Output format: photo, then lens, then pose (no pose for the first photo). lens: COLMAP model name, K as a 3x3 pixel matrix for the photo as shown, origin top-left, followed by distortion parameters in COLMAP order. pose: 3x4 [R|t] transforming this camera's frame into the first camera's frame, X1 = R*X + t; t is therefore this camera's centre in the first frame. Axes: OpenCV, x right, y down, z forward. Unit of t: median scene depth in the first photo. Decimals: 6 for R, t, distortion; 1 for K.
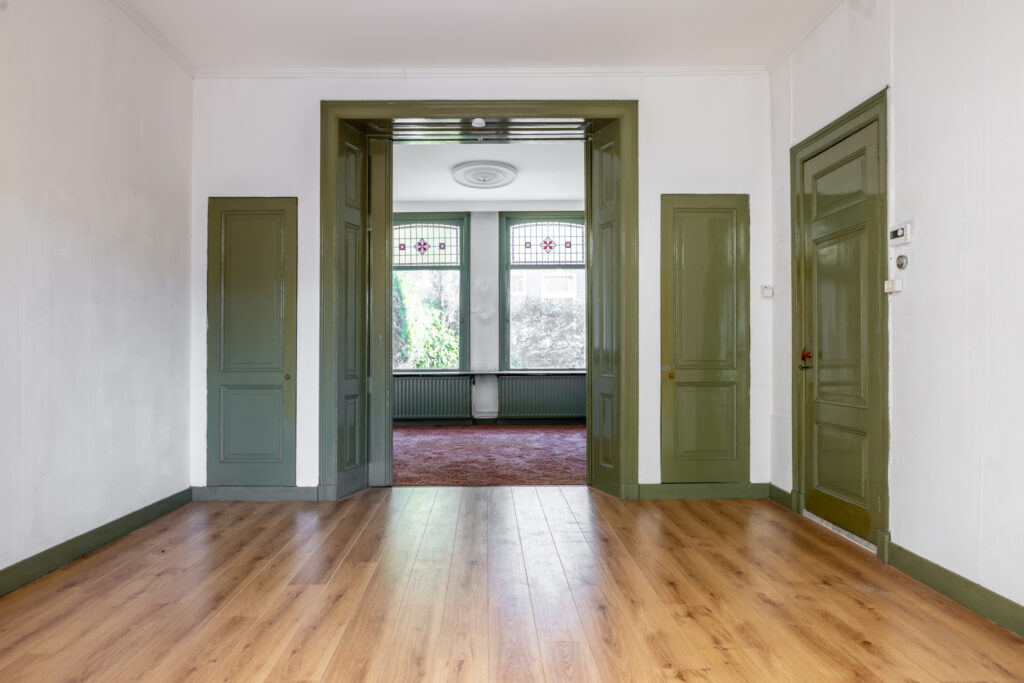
lens RADIAL K [[716.2, 0, 512.2], [0, 716.2, 351.8], [0, 0, 1]] dist [-0.003496, -0.000274]
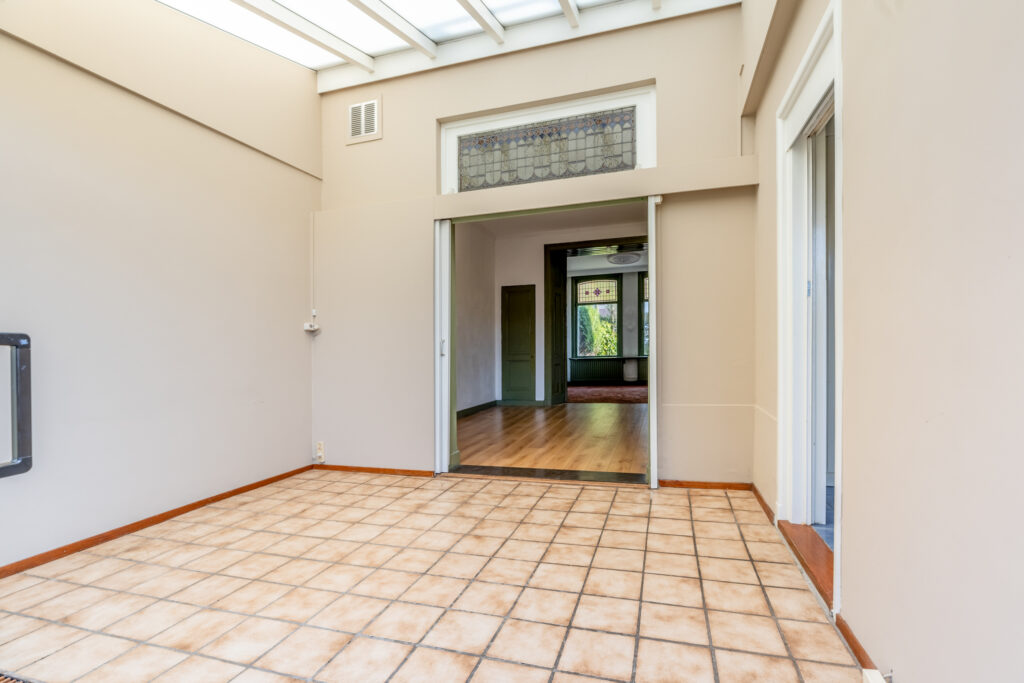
lens RADIAL K [[485.6, 0, 511.7], [0, 485.6, 350.7], [0, 0, 1]] dist [-0.000016, -0.000014]
pose [[0.942589, -0.006553, -0.333892, 0.095293], [0.008177, 0.999961, 0.003457, 0.004346], [0.333856, -0.005989, 0.942605, -0.318594]]
